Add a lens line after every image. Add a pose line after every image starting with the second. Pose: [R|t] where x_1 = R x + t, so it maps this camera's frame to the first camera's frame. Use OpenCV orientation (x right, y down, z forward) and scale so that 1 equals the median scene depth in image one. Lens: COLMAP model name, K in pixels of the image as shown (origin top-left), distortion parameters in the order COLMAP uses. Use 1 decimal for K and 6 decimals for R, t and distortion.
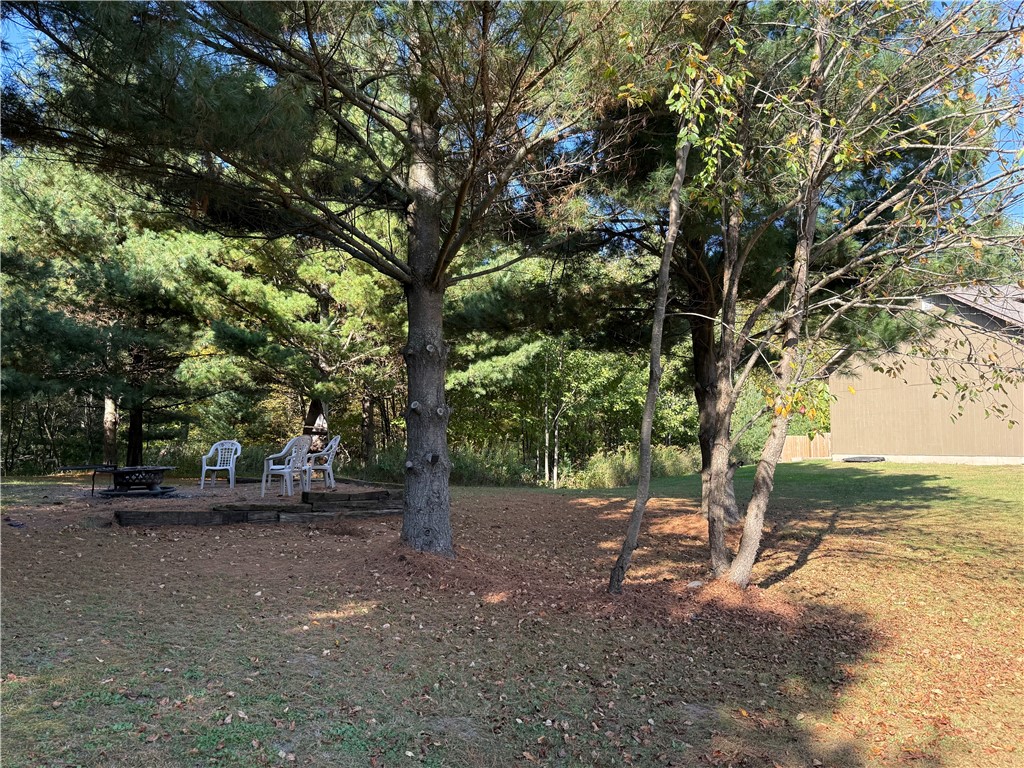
lens RADIAL K [[728.4, 0, 526.6], [0, 728.4, 381.9], [0, 0, 1]] dist [0.019885, -0.040284]
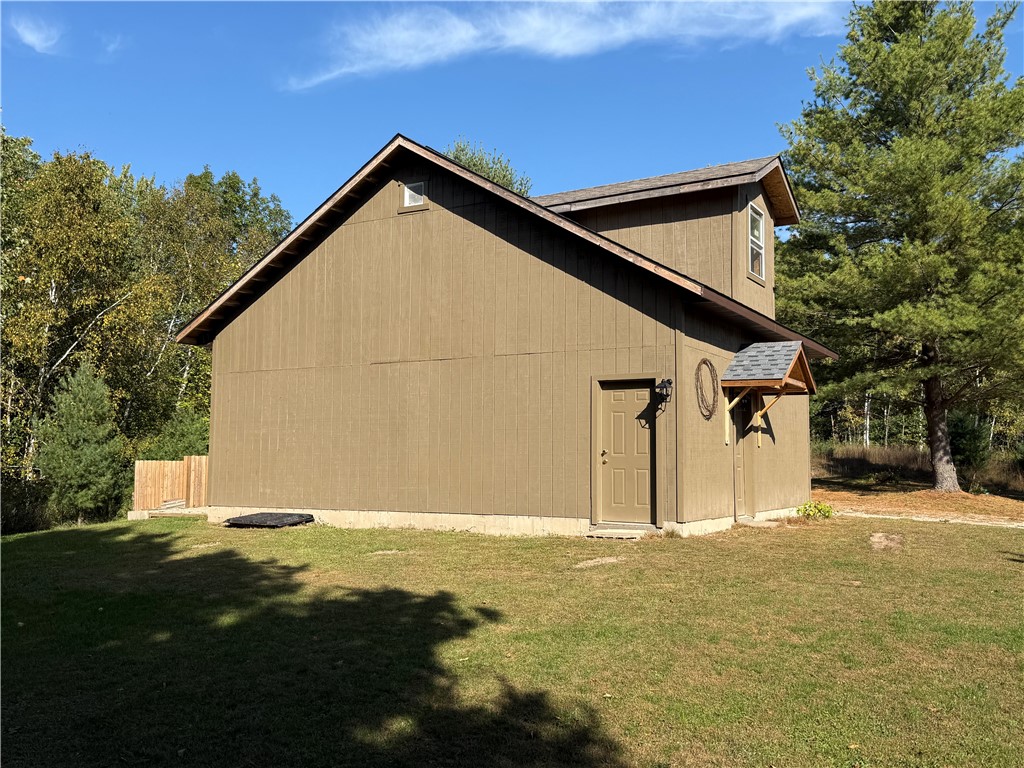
lens RADIAL K [[934.3, 0, 502.5], [0, 934.3, 380.8], [0, 0, 1]] dist [0.102379, 0.000000]
pose [[0.794899, 0.054893, 0.604253, 0.337279], [-0.052899, 0.998377, -0.021108, 0.037712], [-0.604431, -0.015186, 0.796513, 0.692979]]
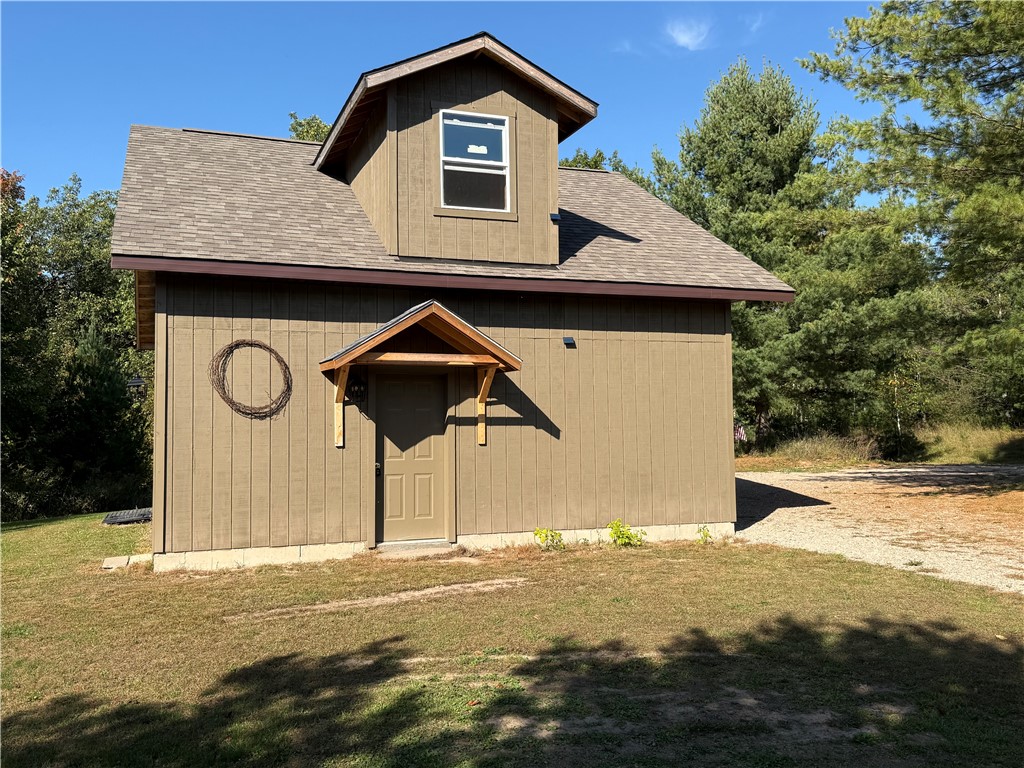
lens RADIAL K [[934.3, 0, 508.6], [0, 934.3, 379.0], [0, 0, 1]] dist [0.102379, 0.000000]
pose [[0.999945, -0.009817, 0.003699, 1.105879], [0.009698, 0.999478, 0.030805, 0.002612], [-0.004000, -0.030767, 0.999519, 0.610111]]
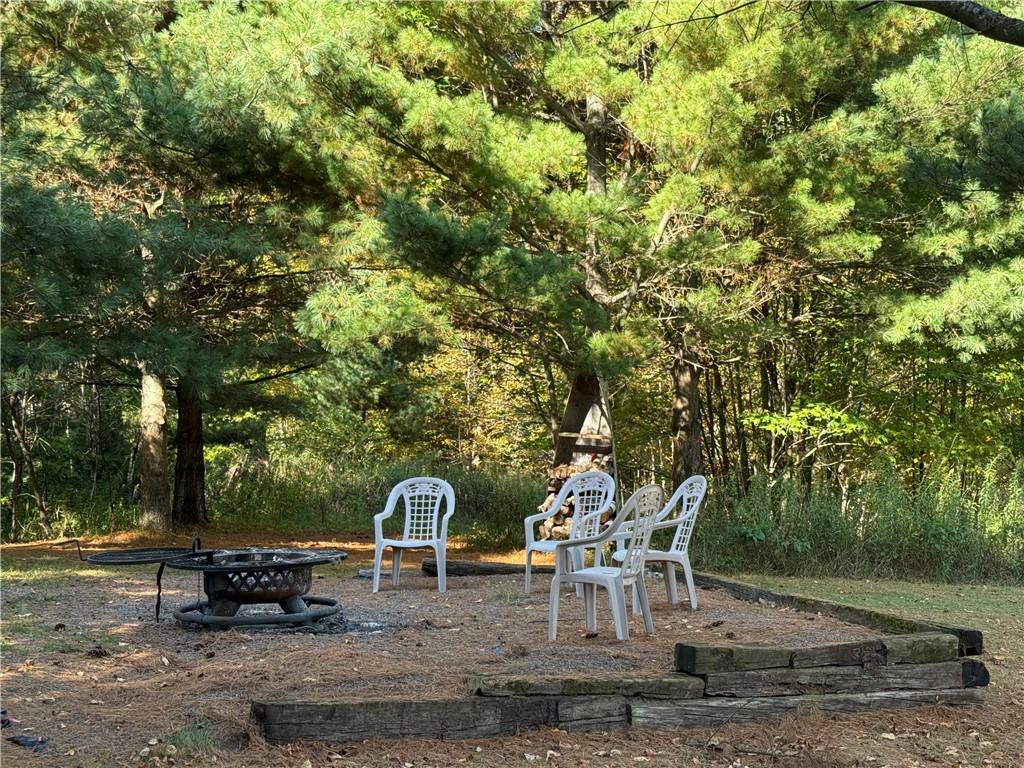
lens RADIAL K [[1558.1, 0, 514.4], [0, 1558.1, 377.0], [0, 0, 1]] dist [0.173160, 0.000000]
pose [[0.966115, -0.005180, -0.258062, -0.103360], [0.016994, 0.998906, 0.043569, -0.015009], [0.257553, -0.046478, 0.965146, 0.112029]]
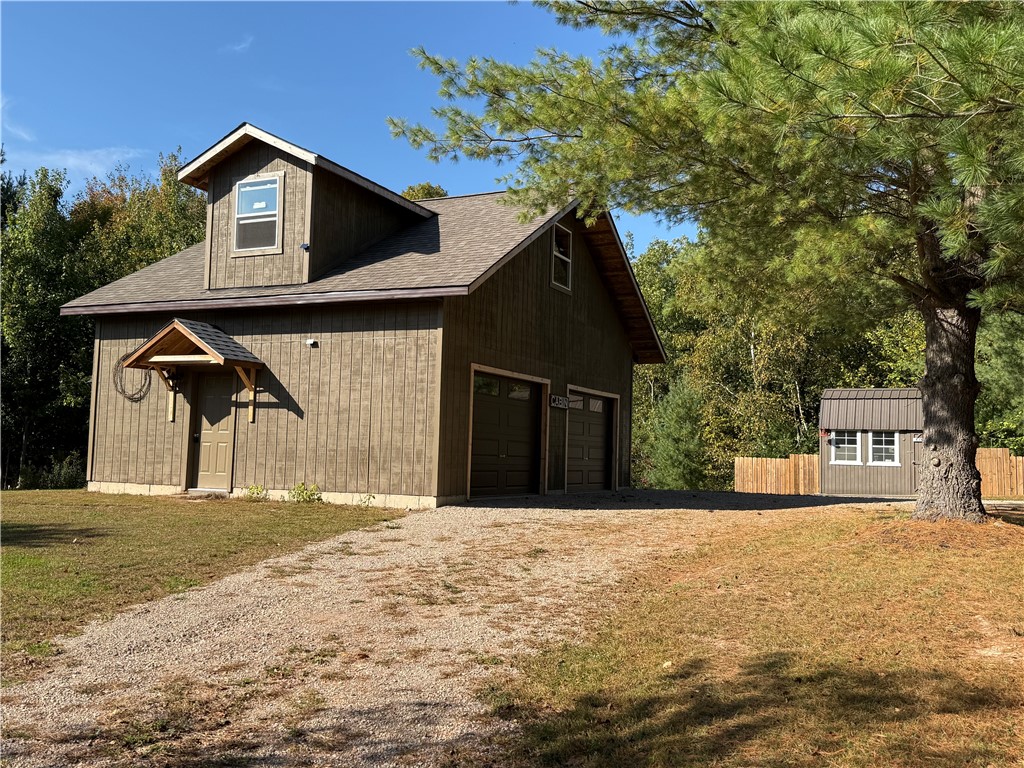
lens RADIAL K [[934.3, 0, 516.4], [0, 934.3, 390.1], [0, 0, 1]] dist [0.102379, 0.000000]
pose [[0.685546, -0.034898, -0.727192, 1.914601], [0.028787, 0.999369, -0.020821, 0.064372], [0.727460, -0.006660, 0.686118, 0.836158]]
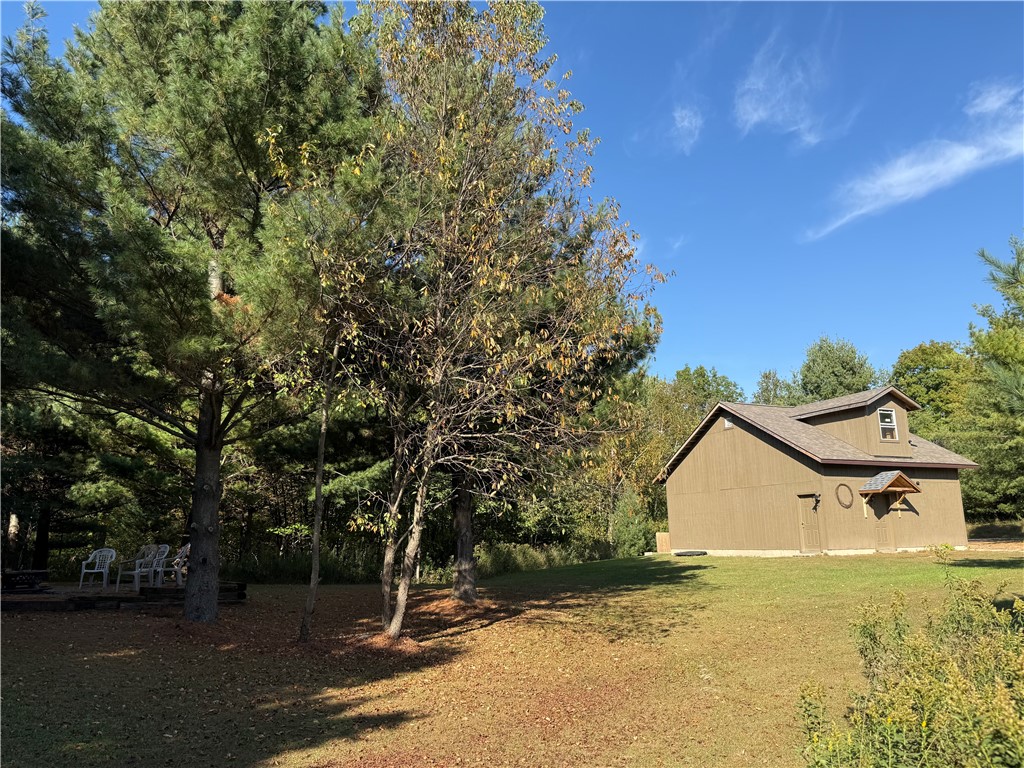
lens RADIAL K [[728.4, 0, 512.9], [0, 728.4, 385.2], [0, 0, 1]] dist [0.019885, -0.040284]
pose [[0.998534, -0.007149, 0.053649, 0.187462], [0.013973, 0.991687, -0.127914, -0.023388], [-0.052289, 0.128476, 0.990333, -0.259367]]
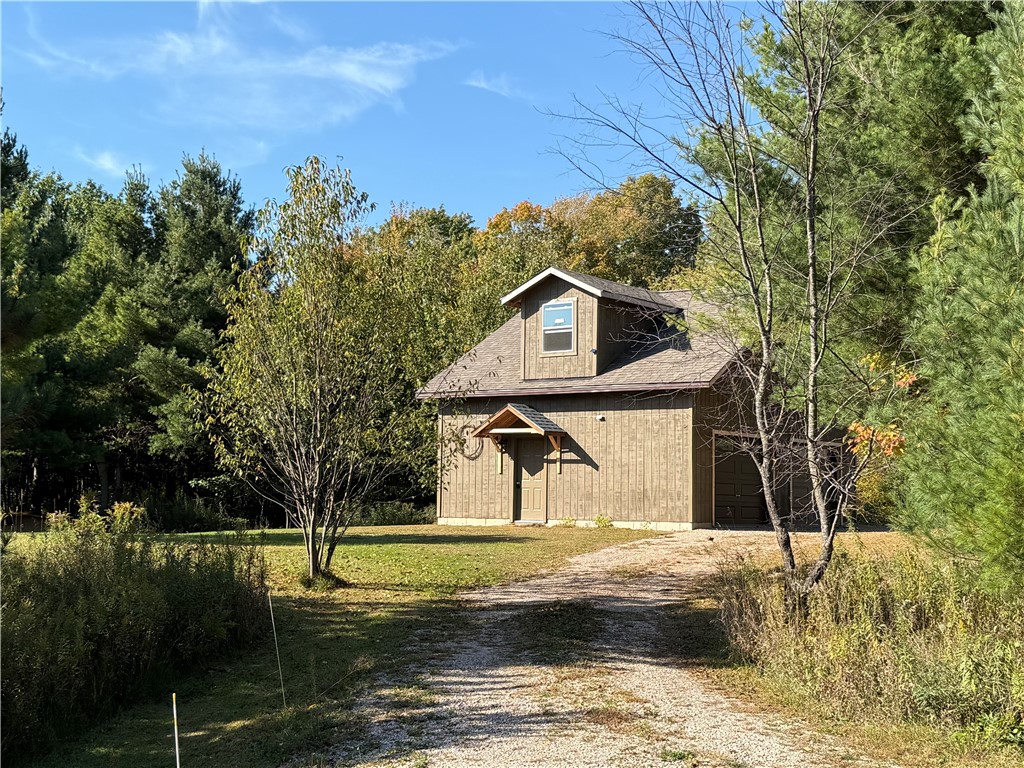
lens RADIAL K [[1452.0, 0, 517.7], [0, 1452.0, 380.2], [0, 0, 1]] dist [0.137746, 0.000000]
pose [[0.542747, -0.065299, -0.837354, 2.722565], [0.051608, 0.997682, -0.044350, 0.027068], [0.838309, -0.019143, 0.544859, 0.145516]]
